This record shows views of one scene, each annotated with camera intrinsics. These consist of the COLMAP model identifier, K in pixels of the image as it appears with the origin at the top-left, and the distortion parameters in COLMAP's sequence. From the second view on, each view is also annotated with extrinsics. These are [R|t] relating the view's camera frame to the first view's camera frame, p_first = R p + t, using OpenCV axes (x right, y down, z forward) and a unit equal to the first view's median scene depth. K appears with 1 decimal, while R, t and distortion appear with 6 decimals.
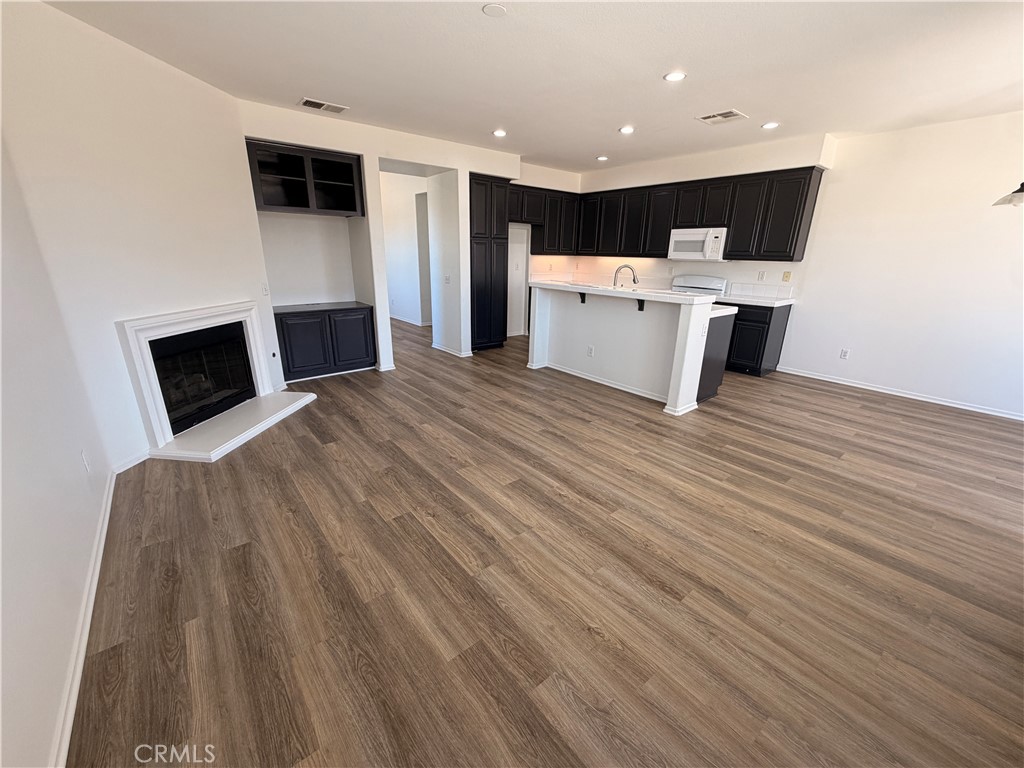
lens RADIAL K [[408.4, 0, 511.9], [0, 408.4, 383.6], [0, 0, 1]] dist [0.001230, 0.000897]
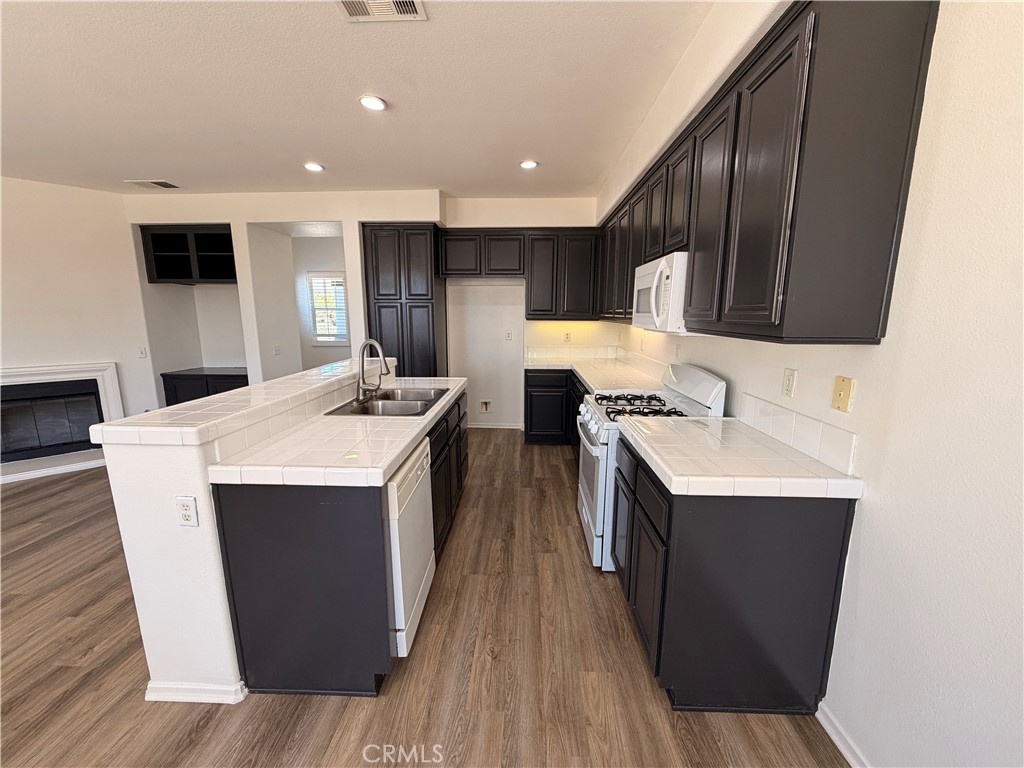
lens RADIAL K [[408.4, 0, 510.0], [0, 408.4, 385.2], [0, 0, 1]] dist [0.001230, 0.000897]
pose [[0.744868, 0.099868, -0.659696, 0.846138], [-0.195581, 0.977983, -0.072780, -0.250076], [0.637903, 0.183235, 0.748001, 0.796589]]
